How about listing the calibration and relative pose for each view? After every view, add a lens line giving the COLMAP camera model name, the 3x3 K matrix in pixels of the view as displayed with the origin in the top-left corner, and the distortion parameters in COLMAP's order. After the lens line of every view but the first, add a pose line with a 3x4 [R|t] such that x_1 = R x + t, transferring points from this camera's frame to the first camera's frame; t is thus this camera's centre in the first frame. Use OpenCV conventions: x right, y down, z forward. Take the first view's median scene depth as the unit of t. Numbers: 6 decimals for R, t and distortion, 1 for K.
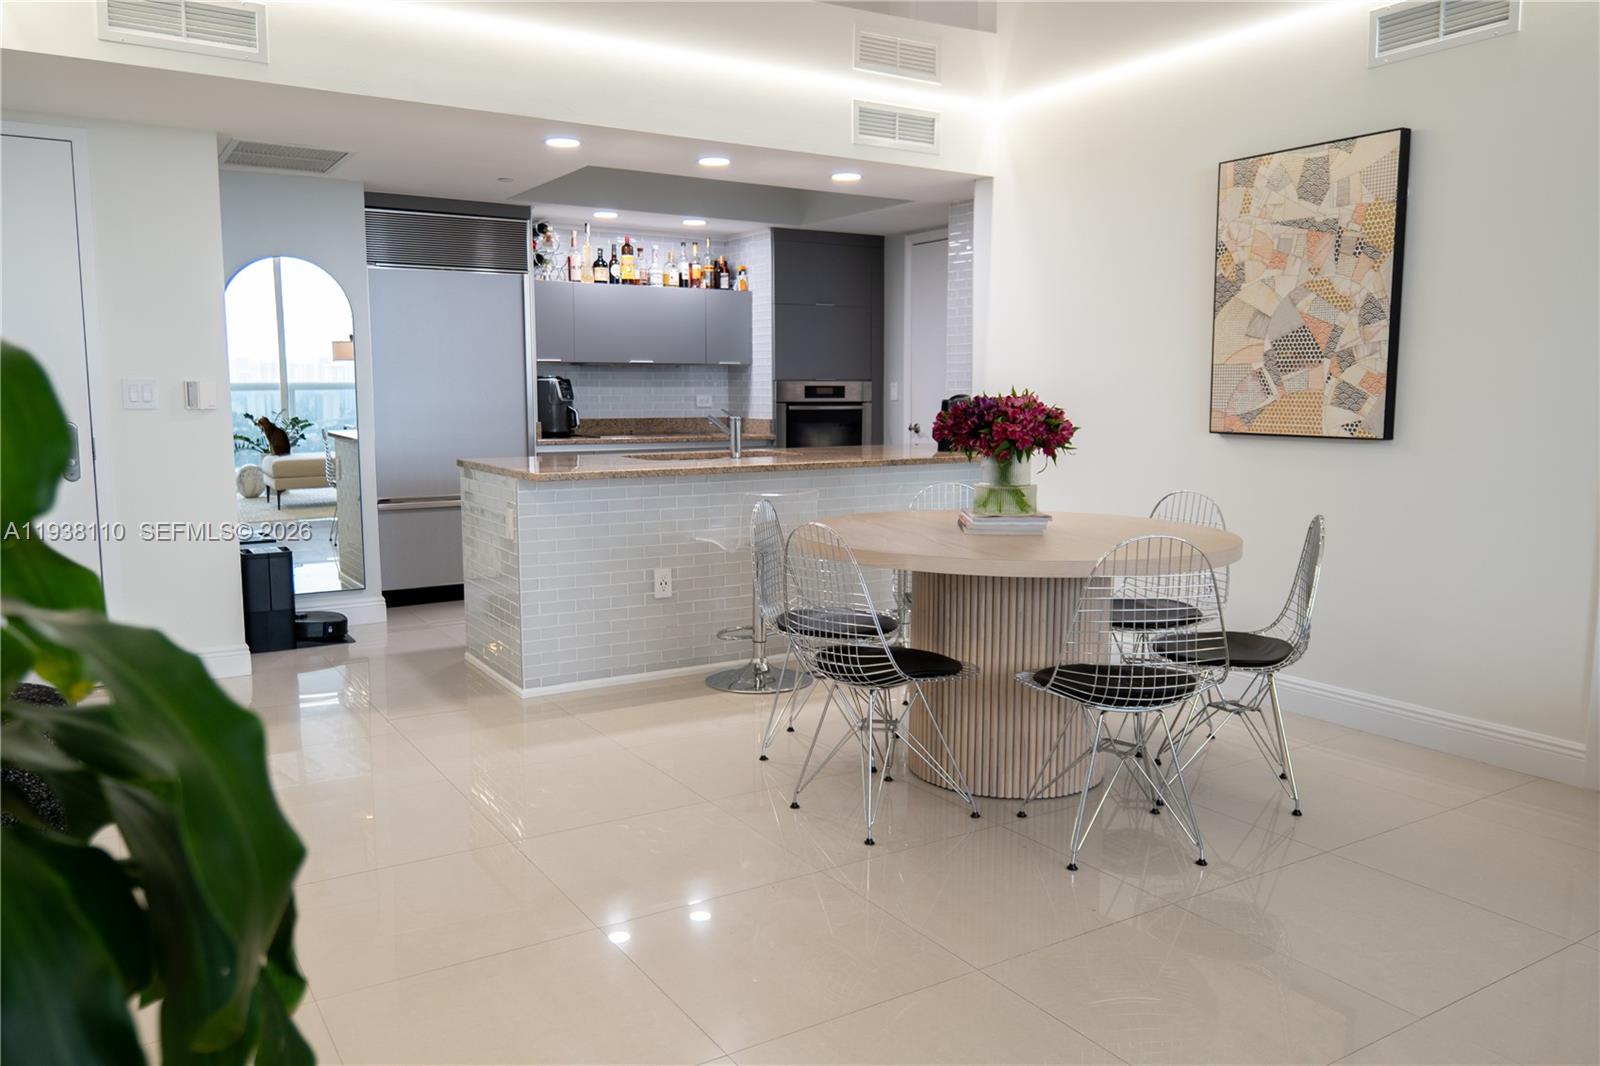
lens RADIAL K [[1186.7, 0, 817.0], [0, 1186.7, 530.4], [0, 0, 1]] dist [-0.002721, -0.002287]
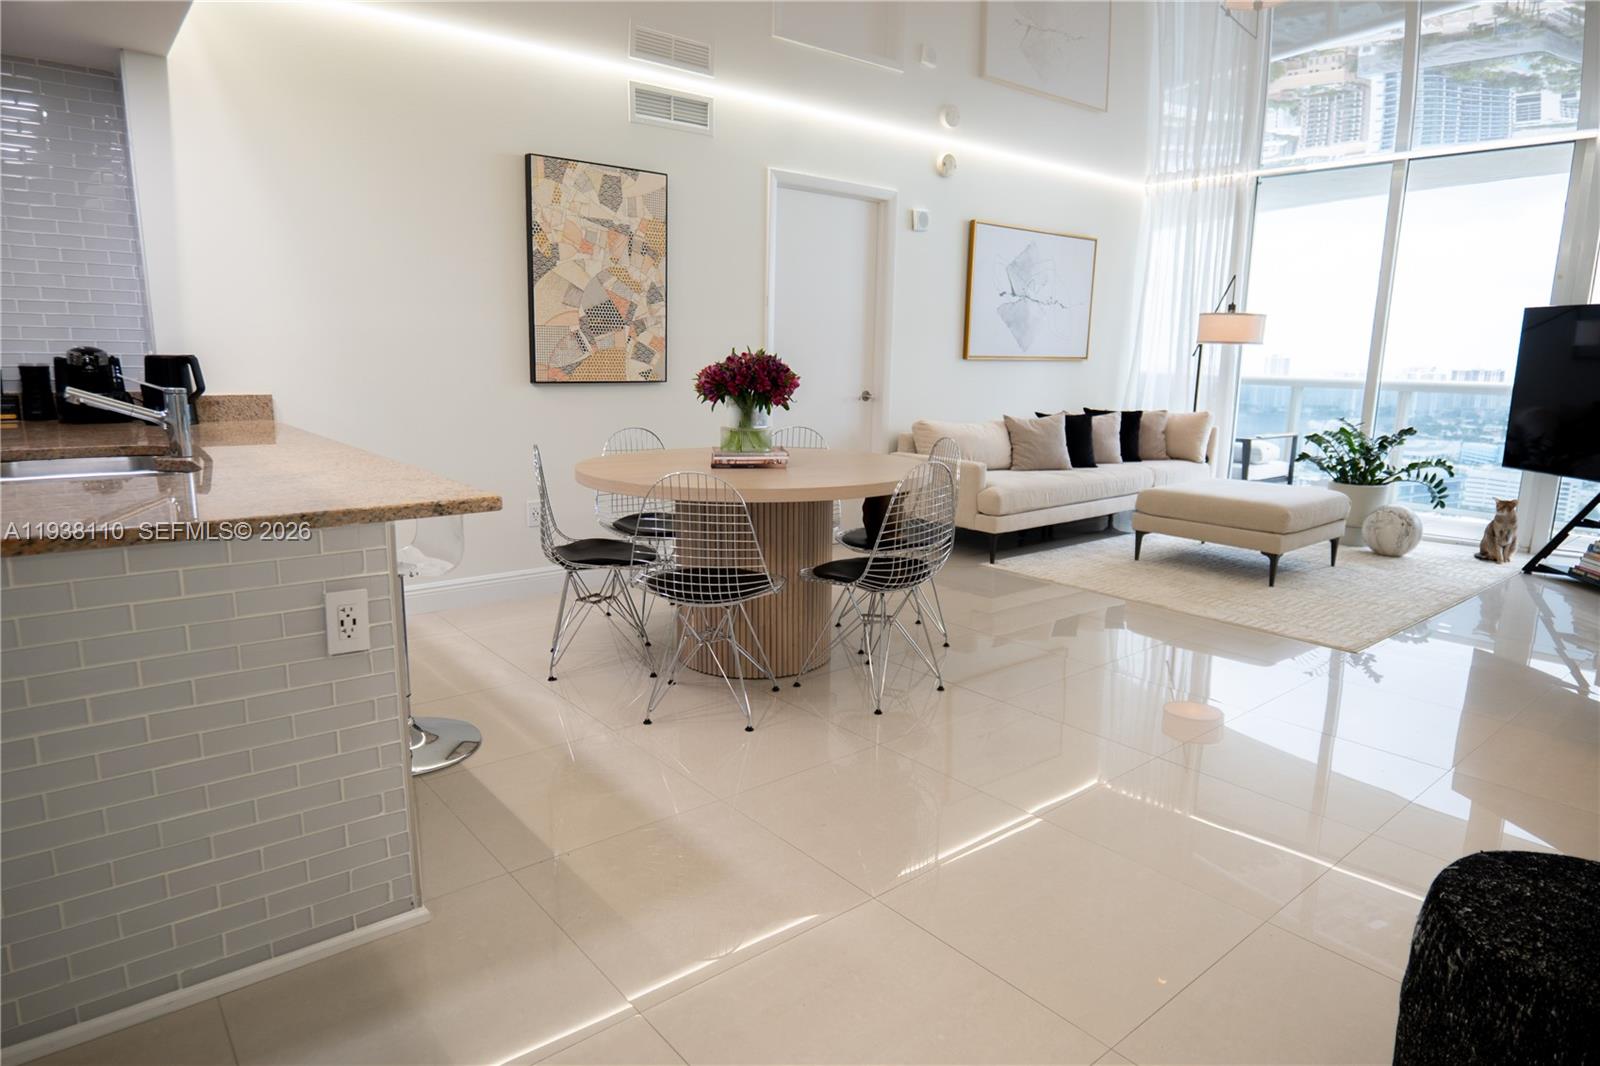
lens RADIAL K [[943.9, 0, 799.0], [0, 943.9, 527.5], [0, 0, 1]] dist [-0.037612, 0.025903]
pose [[-0.125532, -0.183722, 0.974930, -0.566962], [0.101784, 0.975133, 0.196866, -0.086368], [-0.986854, 0.123945, -0.103710, 0.738855]]
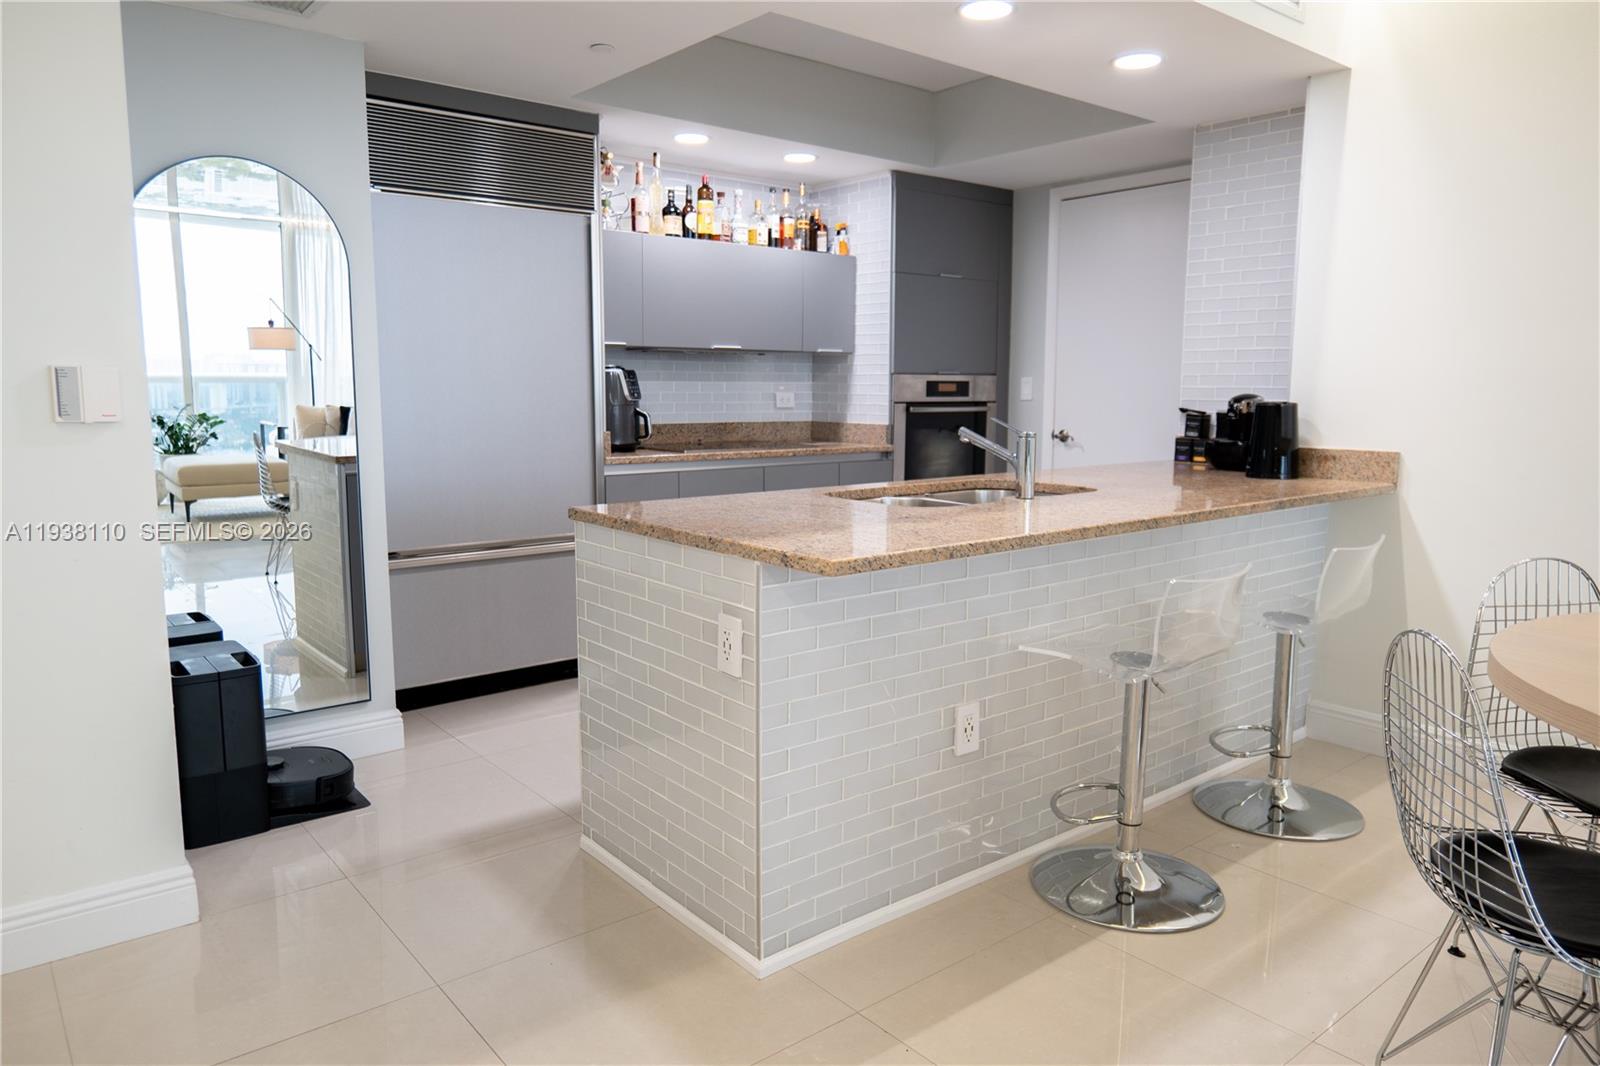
lens RADIAL K [[1065.3, 0, 809.1], [0, 1065.3, 527.6], [0, 0, 1]] dist [-0.000162, 0.000313]
pose [[0.993016, -0.011266, 0.117437, -0.239027], [0.009415, 0.999823, 0.016301, -0.054879], [-0.117600, -0.015081, 0.992947, 0.457122]]
